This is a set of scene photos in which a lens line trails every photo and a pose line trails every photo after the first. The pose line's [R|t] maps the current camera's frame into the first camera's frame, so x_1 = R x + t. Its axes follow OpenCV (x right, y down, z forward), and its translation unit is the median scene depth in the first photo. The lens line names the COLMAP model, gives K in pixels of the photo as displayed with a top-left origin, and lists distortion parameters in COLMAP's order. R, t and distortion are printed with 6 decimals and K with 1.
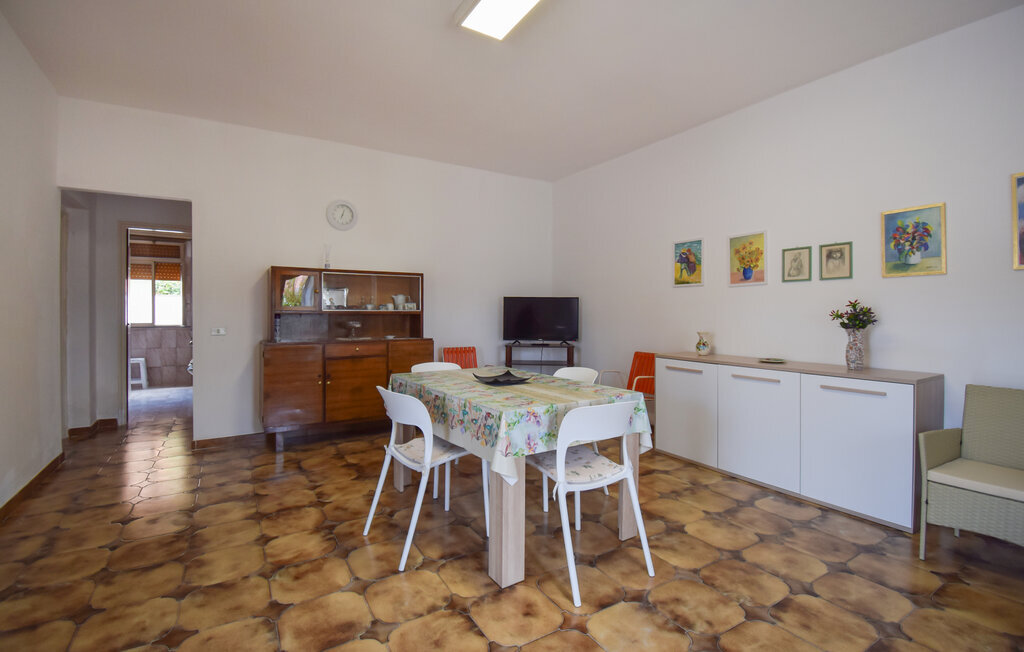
lens RADIAL K [[466.6, 0, 474.6], [0, 466.6, 292.0], [0, 0, 1]] dist [-0.002396, -0.000348]
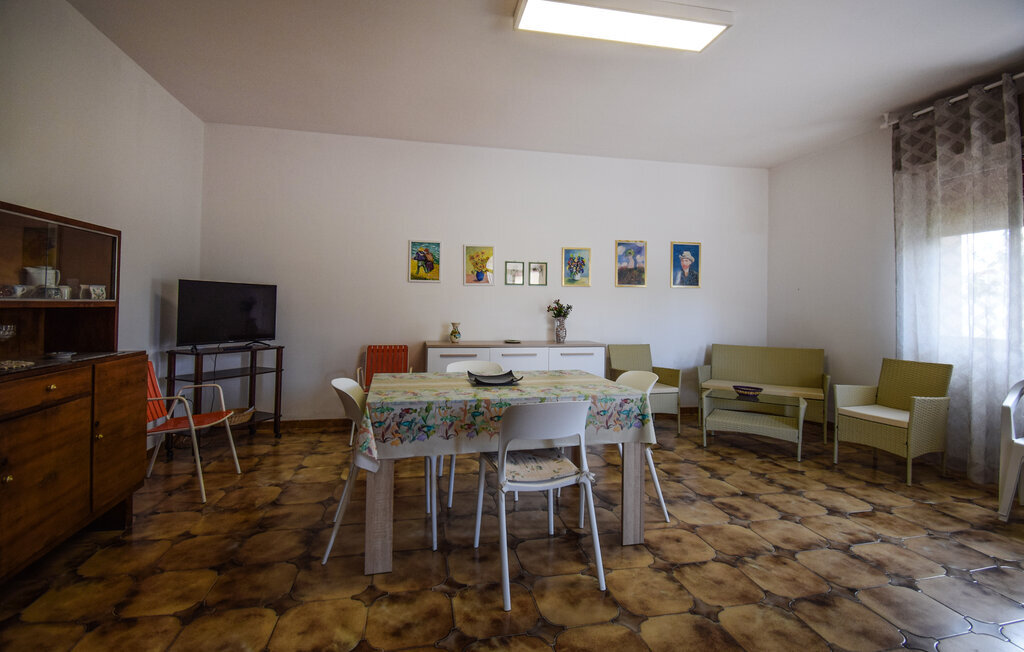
lens RADIAL K [[491.8, 0, 505.6], [0, 491.8, 278.8], [0, 0, 1]] dist [0.018264, -0.018154]
pose [[0.283179, 0.053246, 0.957588, -0.864415], [-0.053602, 0.997776, -0.039629, 0.022571], [-0.957568, -0.040106, 0.285404, 0.679391]]
